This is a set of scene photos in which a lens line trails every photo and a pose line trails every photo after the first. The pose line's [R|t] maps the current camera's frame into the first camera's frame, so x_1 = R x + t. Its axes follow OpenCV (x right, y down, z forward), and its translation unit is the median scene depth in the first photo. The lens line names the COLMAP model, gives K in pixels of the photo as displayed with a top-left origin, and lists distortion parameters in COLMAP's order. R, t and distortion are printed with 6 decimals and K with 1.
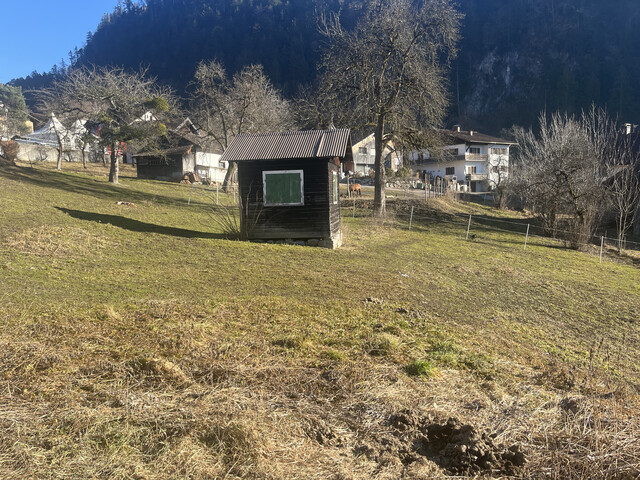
lens RADIAL K [[513.7, 0, 318.5], [0, 513.7, 240.9], [0, 0, 1]] dist [0.039127, -0.012585]
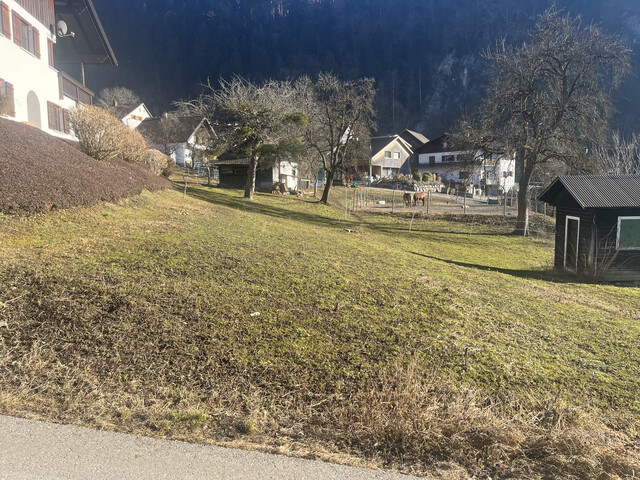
lens RADIAL K [[513.7, 0, 319.2], [0, 513.7, 240.5], [0, 0, 1]] dist [0.039127, -0.012585]
pose [[0.990159, -0.003429, 0.139905, -0.187096], [0.000992, 0.999847, 0.017484, -0.023369], [-0.139943, -0.017173, 0.990011, 0.010554]]
